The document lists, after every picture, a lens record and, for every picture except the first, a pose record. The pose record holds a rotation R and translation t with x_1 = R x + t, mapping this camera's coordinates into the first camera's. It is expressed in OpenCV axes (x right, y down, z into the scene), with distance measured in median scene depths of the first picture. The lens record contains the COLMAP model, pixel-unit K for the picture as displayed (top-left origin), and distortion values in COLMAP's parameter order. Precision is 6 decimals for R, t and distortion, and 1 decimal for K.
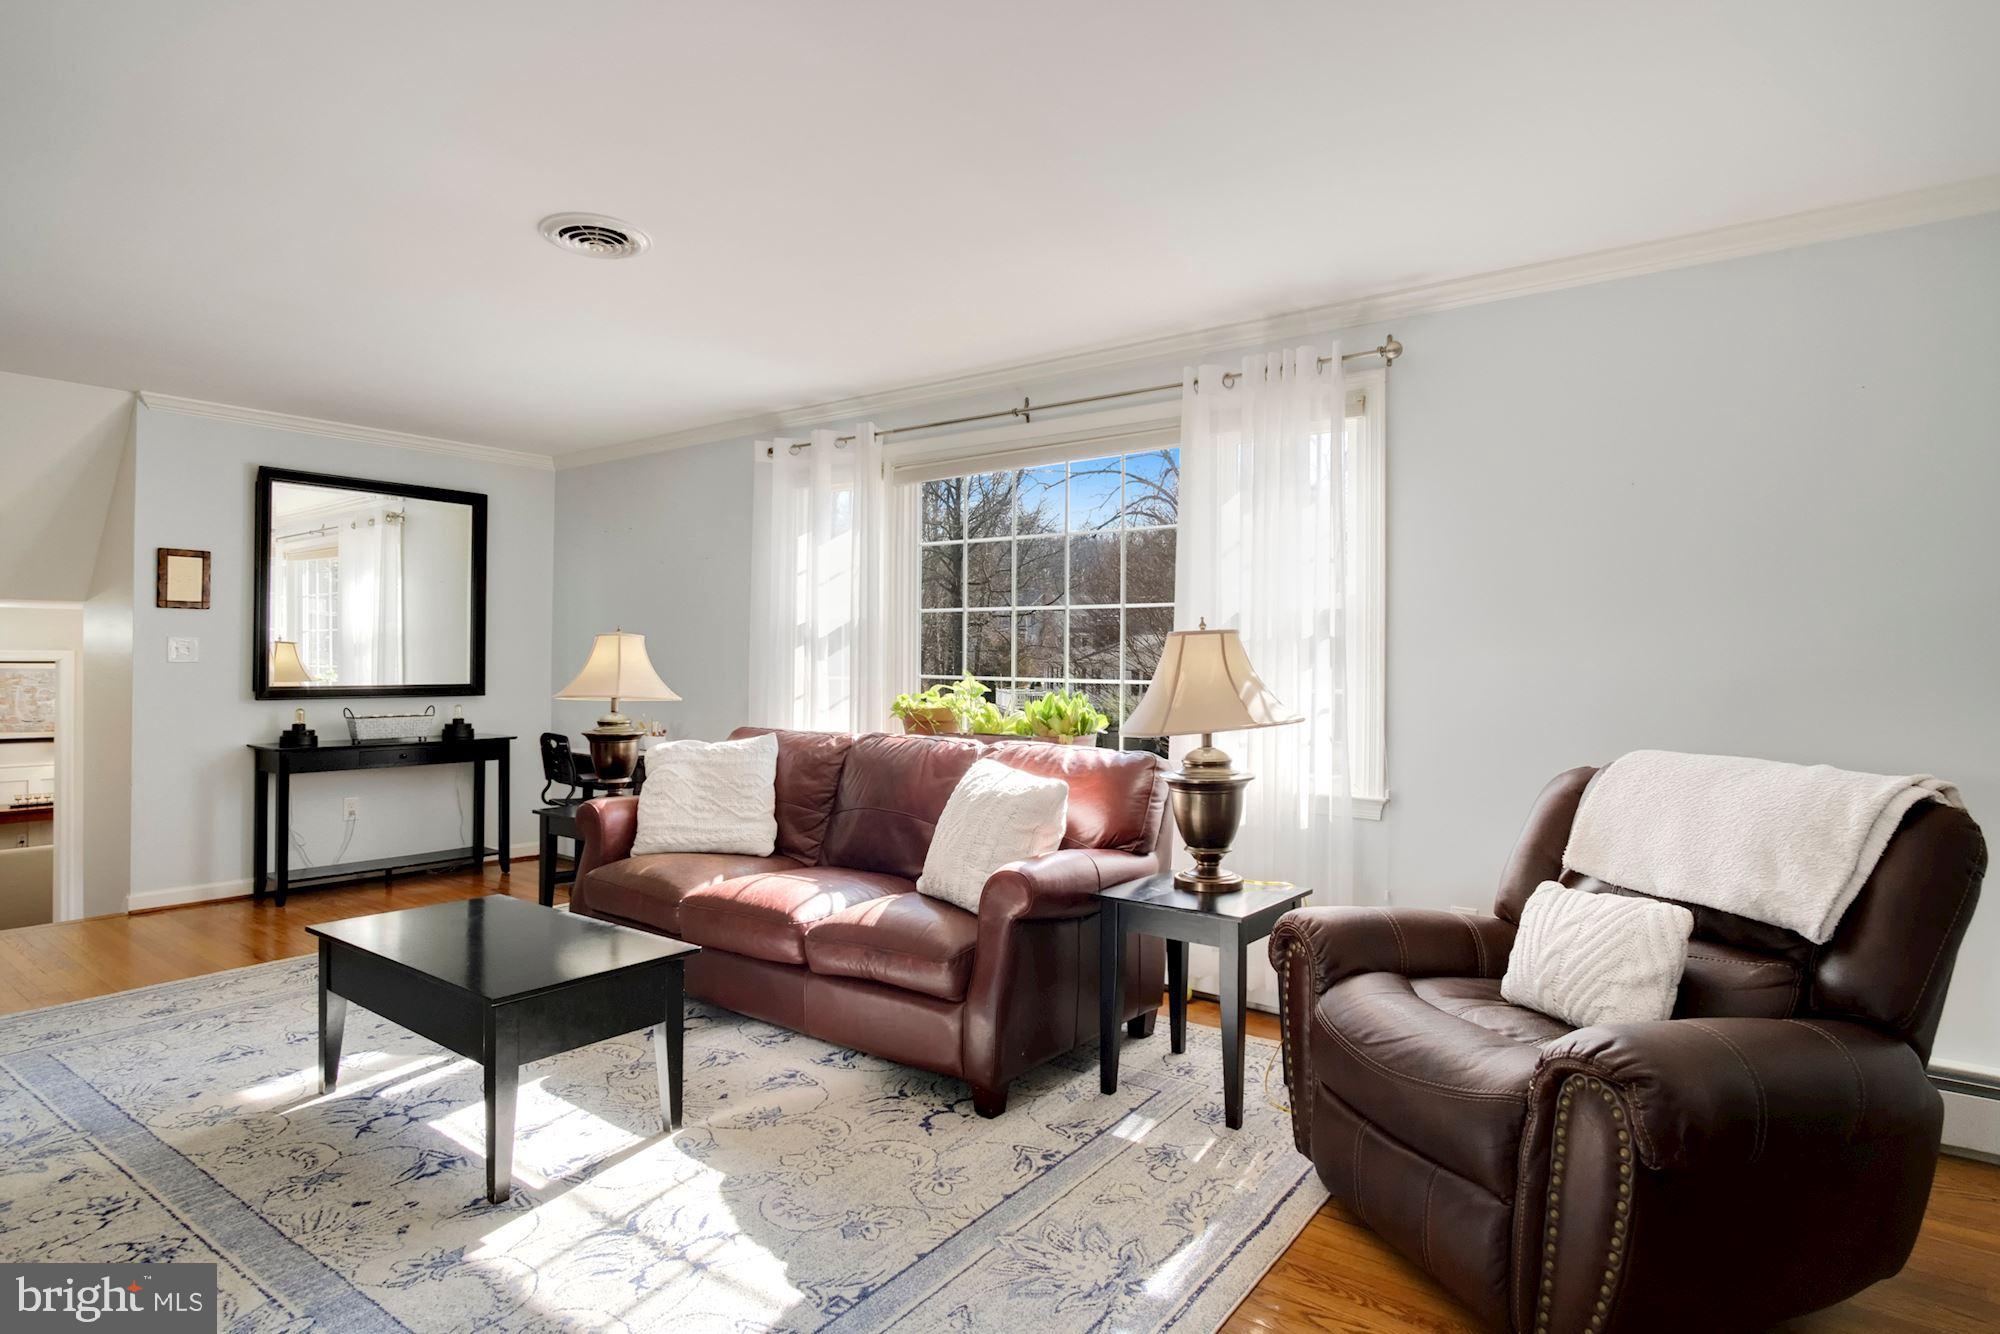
lens RADIAL K [[1066.1, 0, 1000.0], [0, 1066.1, 667.0], [0, 0, 1]] dist [0.000098, -0.000063]
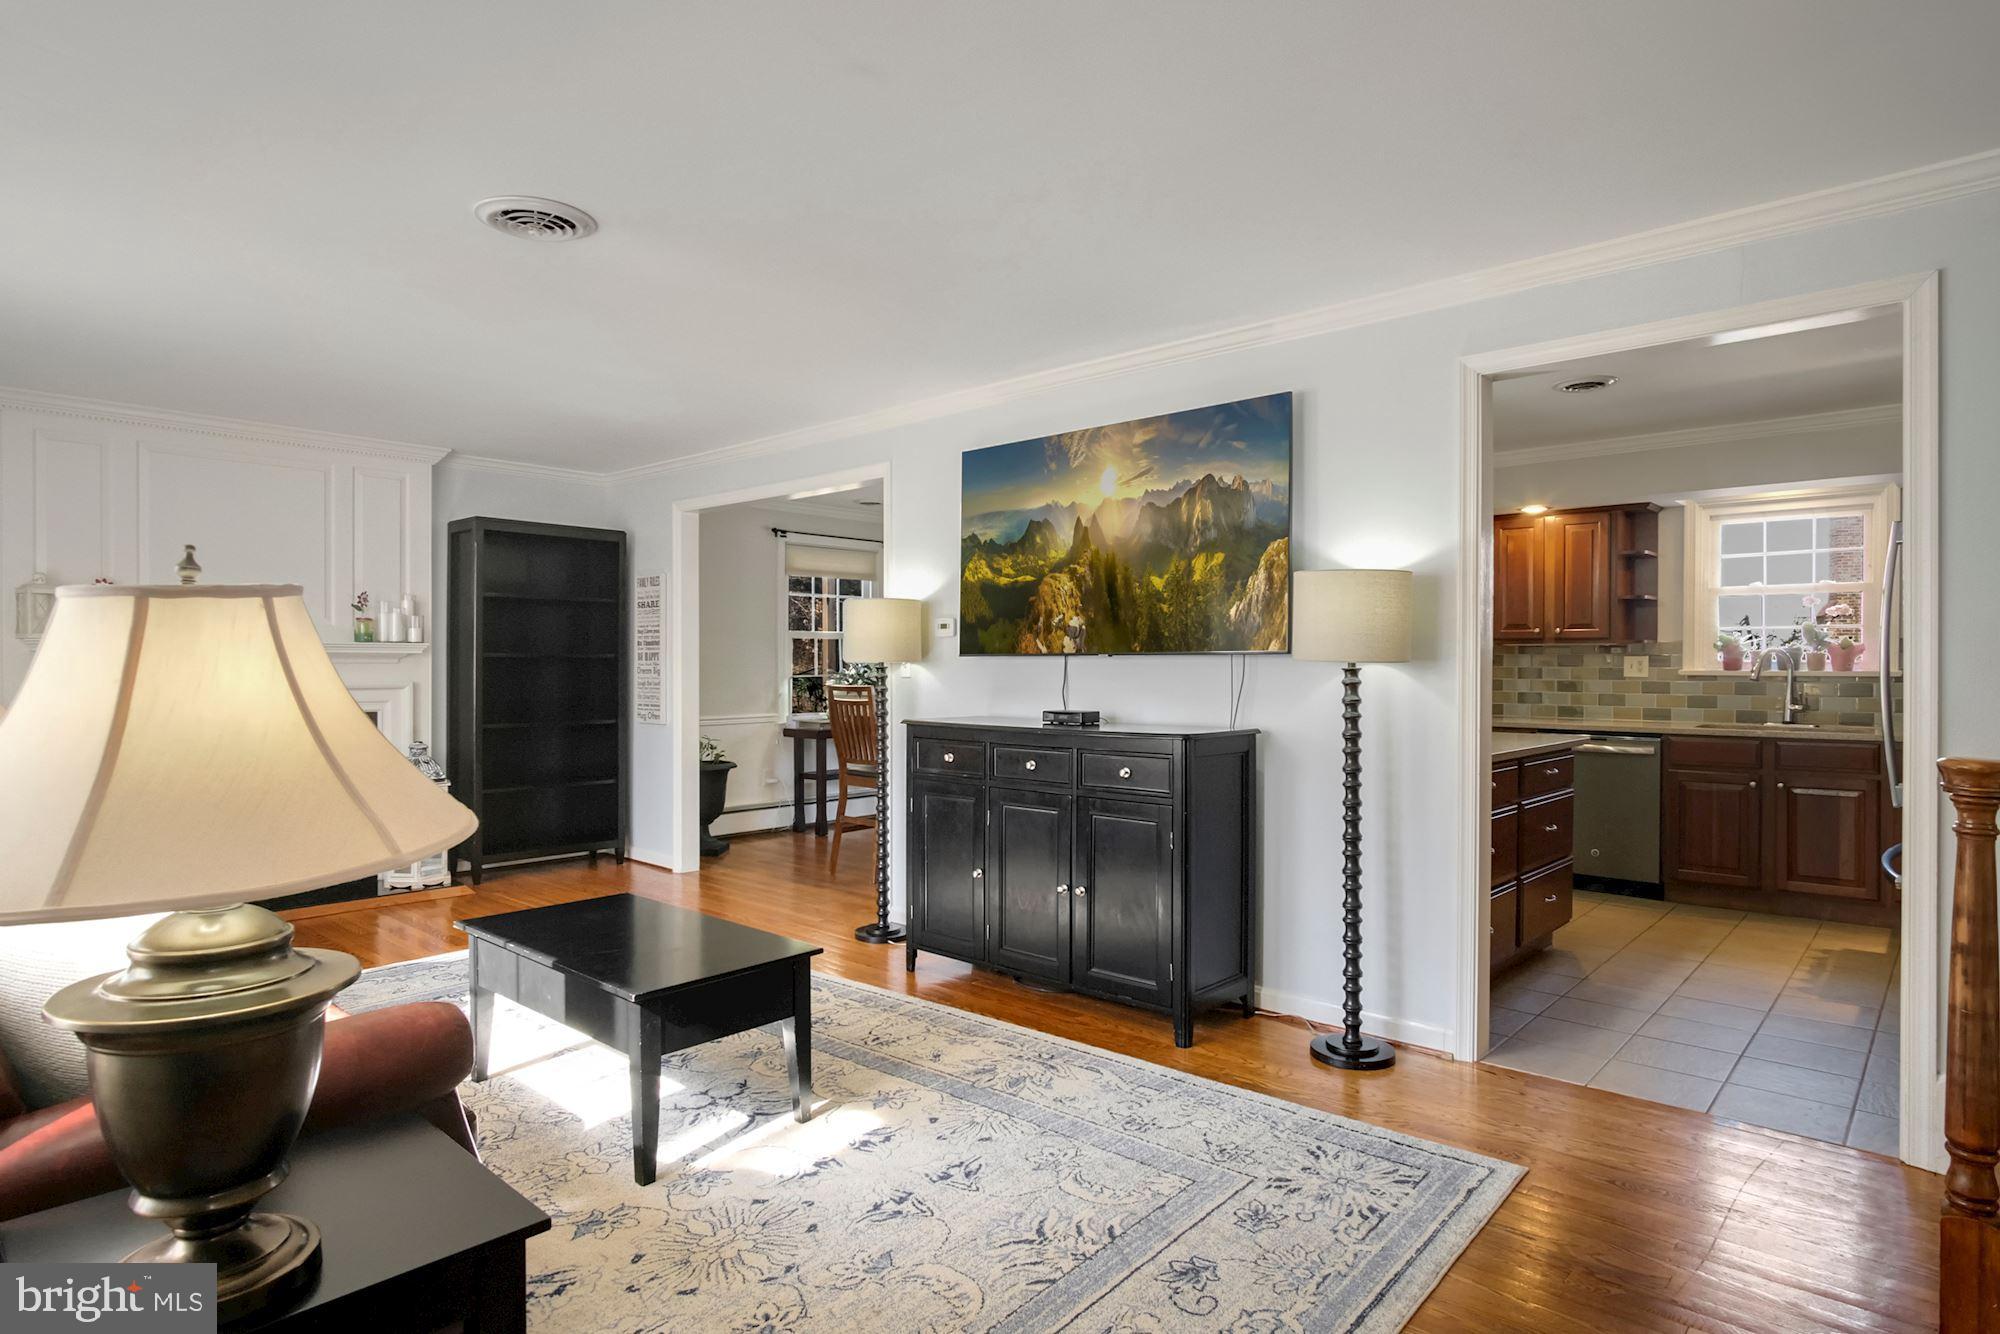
lens RADIAL K [[1066.1, 0, 1000.0], [0, 1066.1, 667.0], [0, 0, 1]] dist [0.000098, -0.000063]
pose [[-0.996354, -0.008408, 0.084899, -0.891013], [-0.008208, 0.999963, 0.002706, -0.011497], [-0.084919, 0.001999, -0.996386, 1.949266]]
